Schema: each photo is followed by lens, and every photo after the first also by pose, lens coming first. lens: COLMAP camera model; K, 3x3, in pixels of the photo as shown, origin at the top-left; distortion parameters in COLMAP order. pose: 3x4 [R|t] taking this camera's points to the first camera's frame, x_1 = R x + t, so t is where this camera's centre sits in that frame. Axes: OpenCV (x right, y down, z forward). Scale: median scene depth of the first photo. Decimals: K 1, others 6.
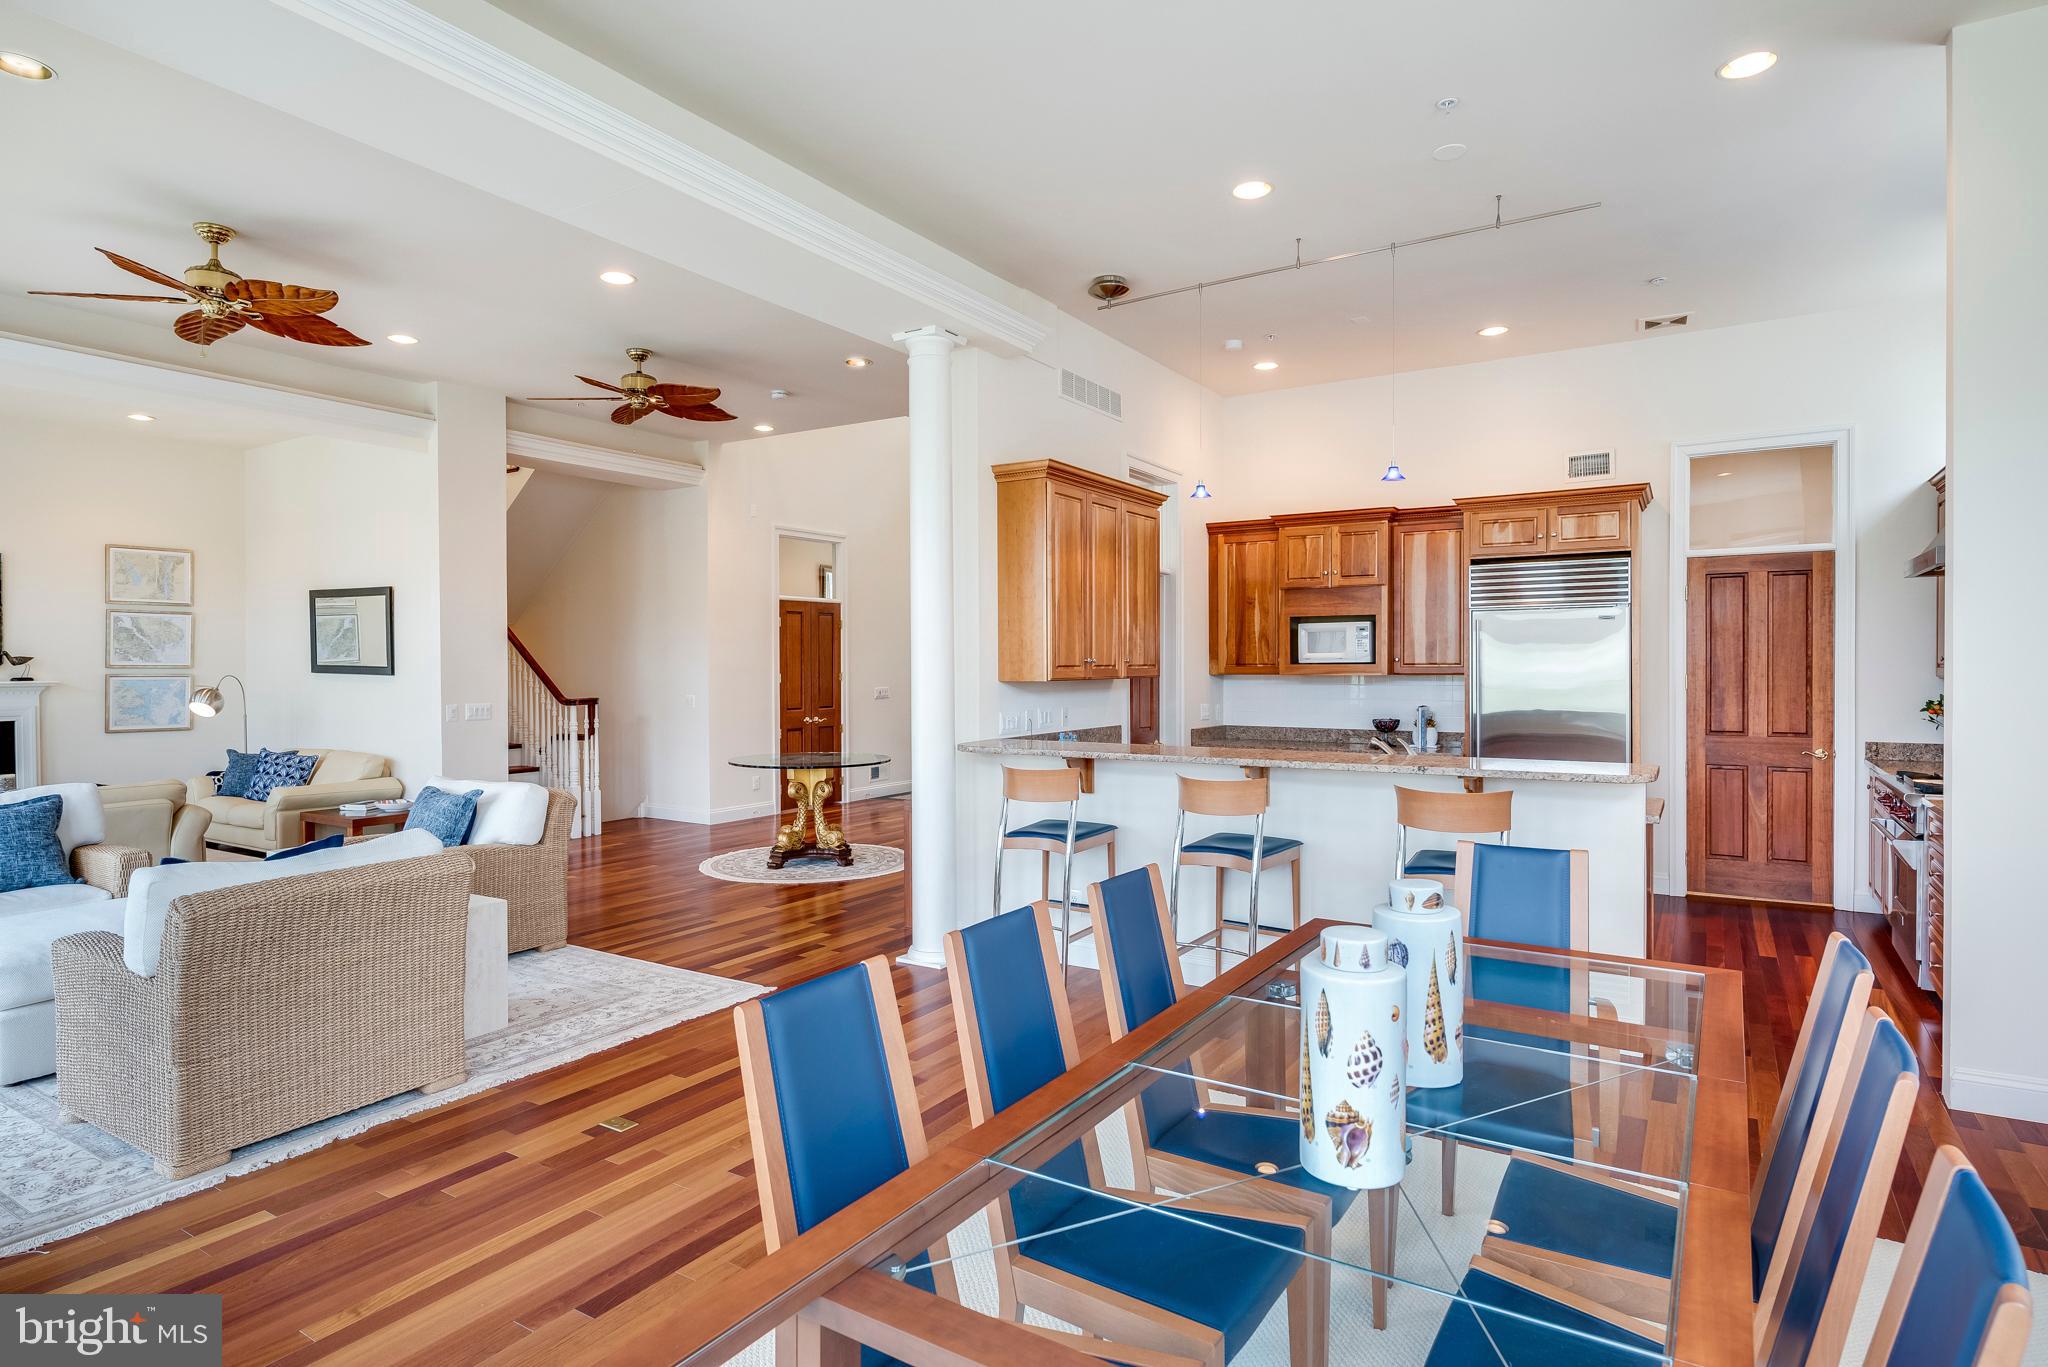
lens RADIAL K [[1088.8, 0, 1021.3], [0, 1088.8, 676.1], [0, 0, 1]] dist [-0.002901, 0.000089]
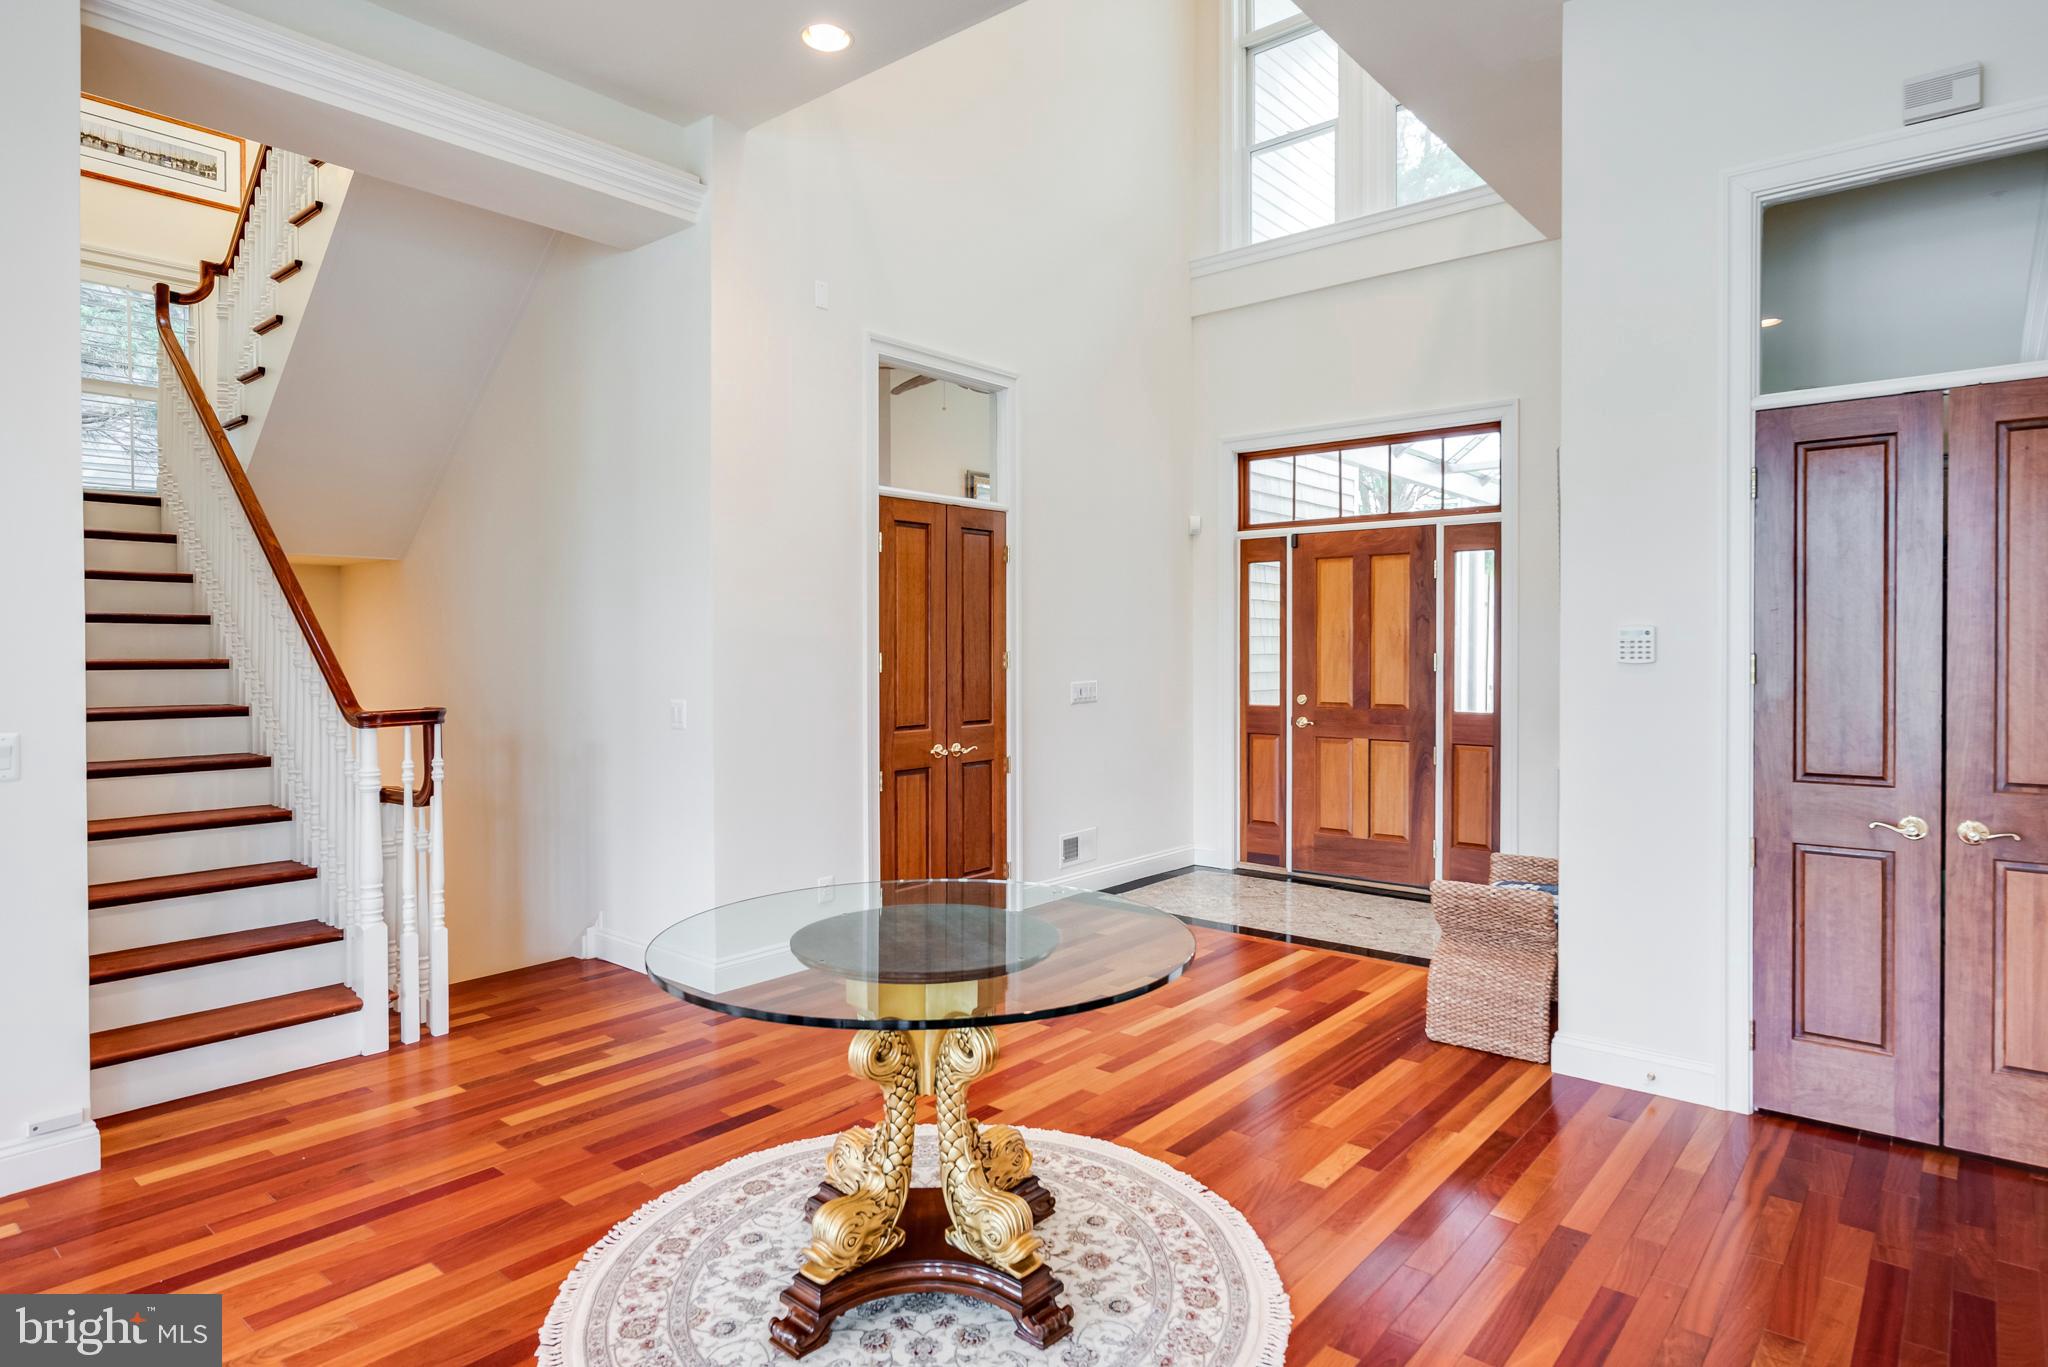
lens RADIAL K [[1158.3, 0, 1036.5], [0, 1158.3, 626.3], [0, 0, 1]] dist [-0.000692, -0.000589]
pose [[0.992295, 0.000338, -0.123900, -0.134101], [-0.003844, 0.999599, -0.028063, -0.000327], [0.123841, 0.028323, 0.991898, 0.739265]]
